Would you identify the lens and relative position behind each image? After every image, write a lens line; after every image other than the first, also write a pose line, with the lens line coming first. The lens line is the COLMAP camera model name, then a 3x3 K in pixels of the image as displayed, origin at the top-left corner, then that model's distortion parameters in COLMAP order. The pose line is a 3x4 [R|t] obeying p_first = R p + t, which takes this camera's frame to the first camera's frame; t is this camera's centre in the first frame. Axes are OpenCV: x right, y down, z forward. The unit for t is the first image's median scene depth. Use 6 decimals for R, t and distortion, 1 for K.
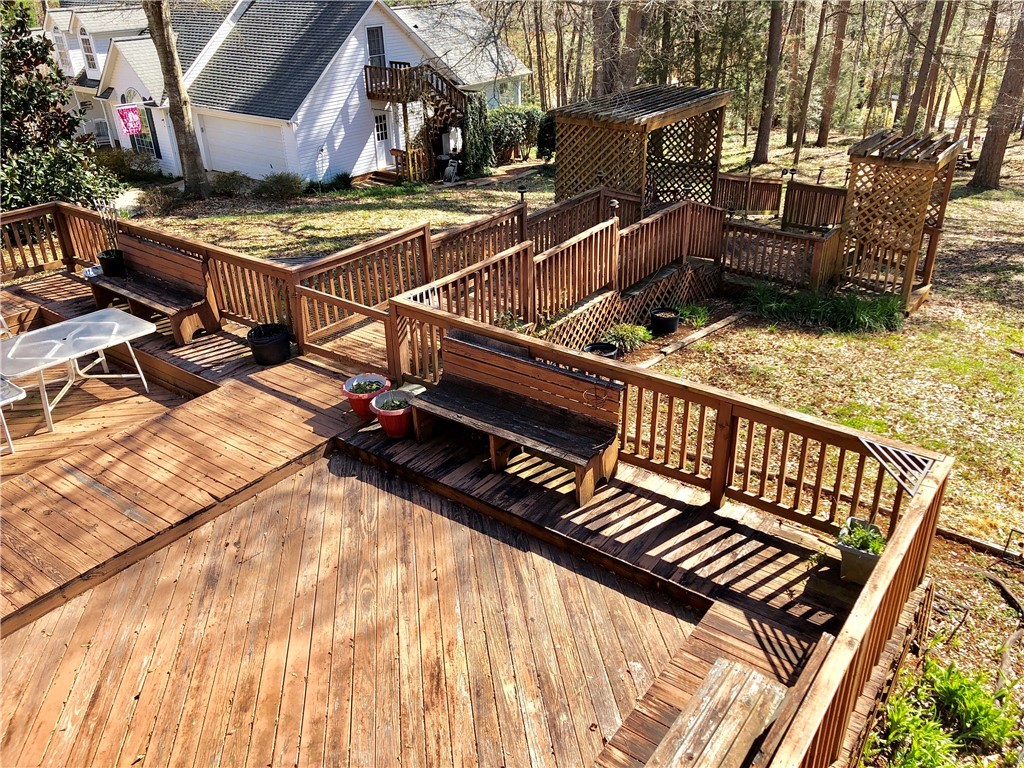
lens RADIAL K [[832.0, 0, 526.7], [0, 832.0, 378.7], [0, 0, 1]] dist [0.028778, -0.013894]
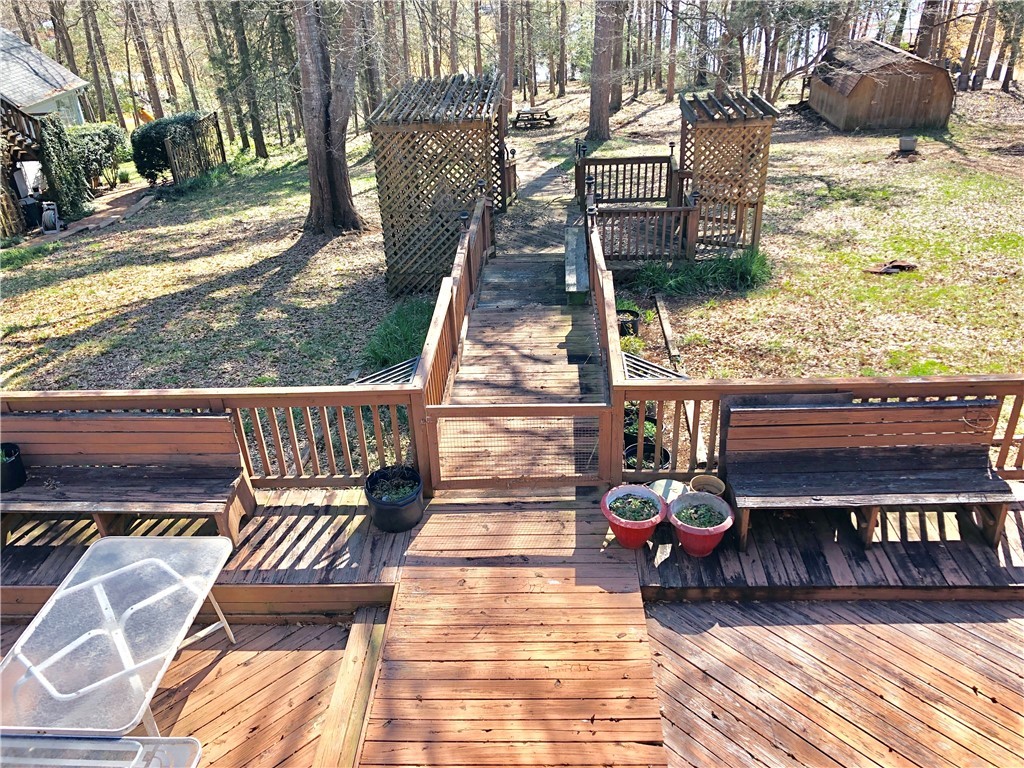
lens RADIAL K [[832.0, 0, 526.7], [0, 832.0, 378.7], [0, 0, 1]] dist [0.028778, -0.013894]
pose [[0.827362, -0.288319, 0.482021, -0.497891], [0.280242, 0.955645, 0.090596, -0.161418], [-0.486762, 0.060127, 0.871463, 0.323480]]
